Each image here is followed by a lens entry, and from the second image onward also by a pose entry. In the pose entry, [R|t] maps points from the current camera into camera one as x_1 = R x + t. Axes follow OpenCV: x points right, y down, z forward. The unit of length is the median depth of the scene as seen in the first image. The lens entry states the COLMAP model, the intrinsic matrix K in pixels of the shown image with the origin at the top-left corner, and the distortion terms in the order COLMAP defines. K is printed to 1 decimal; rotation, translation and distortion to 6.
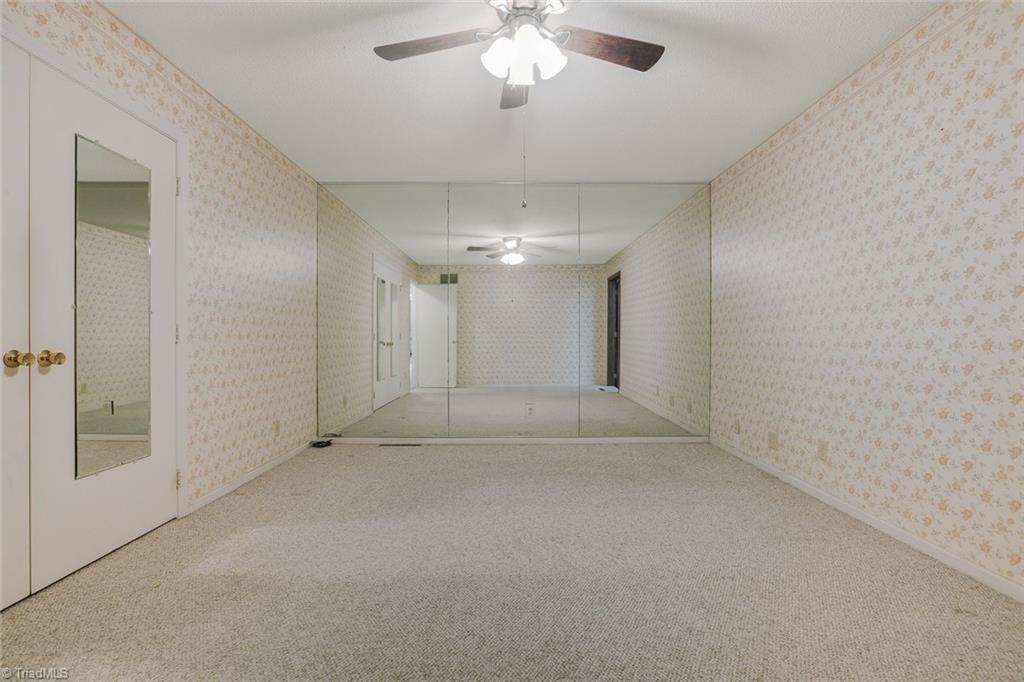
lens RADIAL K [[473.8, 0, 512.0], [0, 473.8, 341.0], [0, 0, 1]] dist [-0.048554, 0.021673]
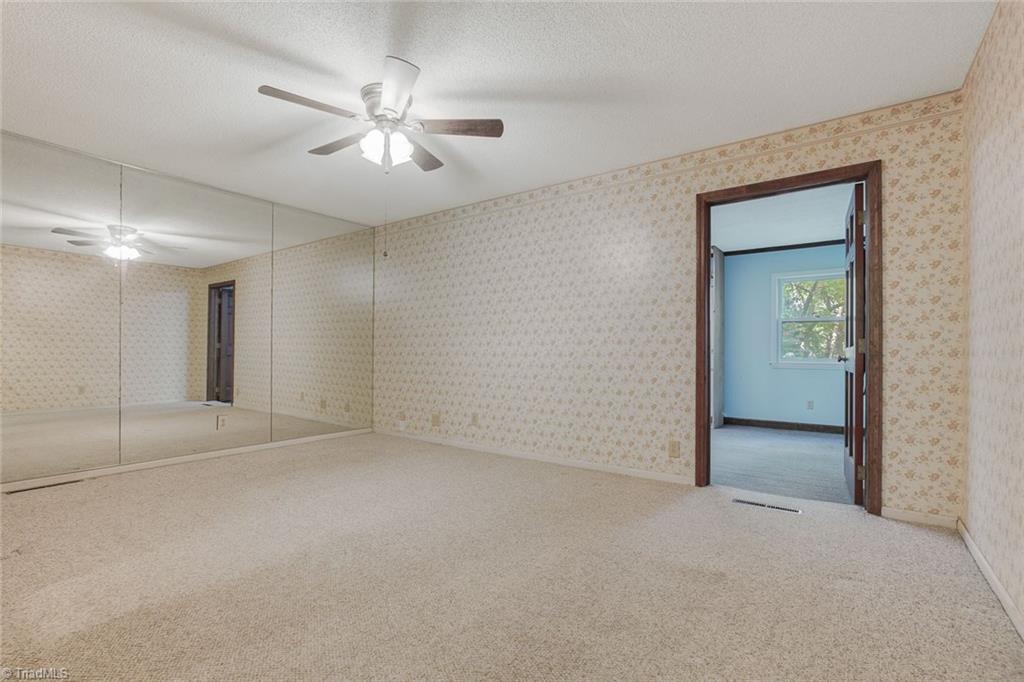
lens RADIAL K [[479.4, 0, 509.9], [0, 479.4, 339.7], [0, 0, 1]] dist [-0.049589, 0.023186]
pose [[0.586541, 0.023322, 0.809584, -0.459189], [-0.002096, 0.999626, -0.027277, 0.001286], [-0.809917, 0.014302, 0.586370, -0.064574]]
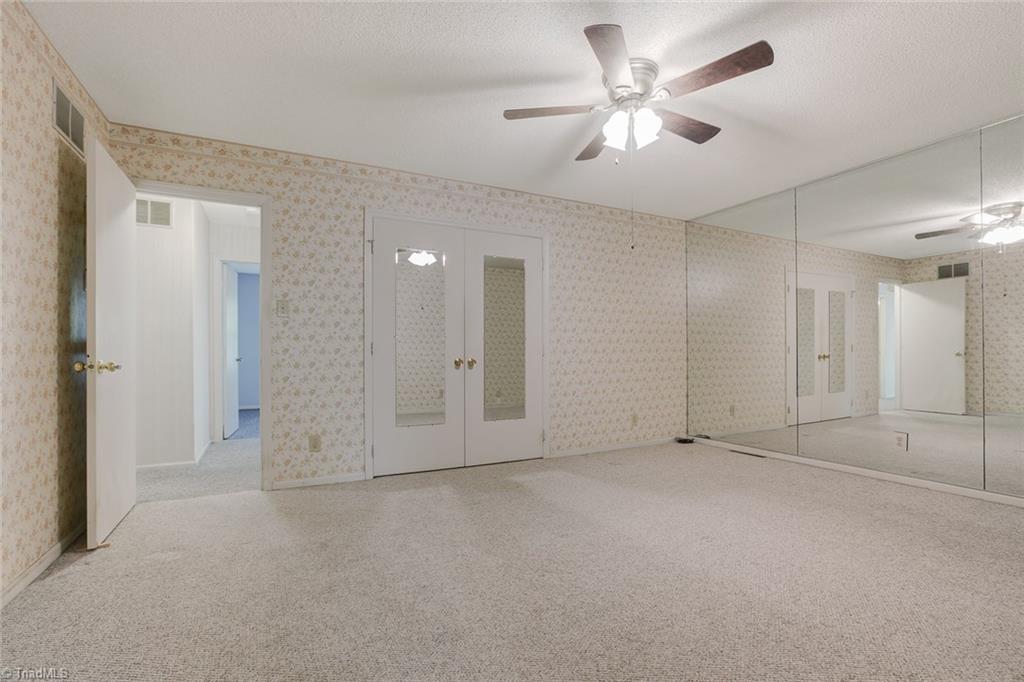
lens RADIAL K [[475.0, 0, 497.9], [0, 475.0, 349.9], [0, 0, 1]] dist [-0.049454, 0.022016]
pose [[0.430437, -0.010737, -0.902557, 0.517073], [0.002296, 0.999939, -0.010801, 0.001163], [0.902618, 0.002577, 0.430436, 0.063839]]
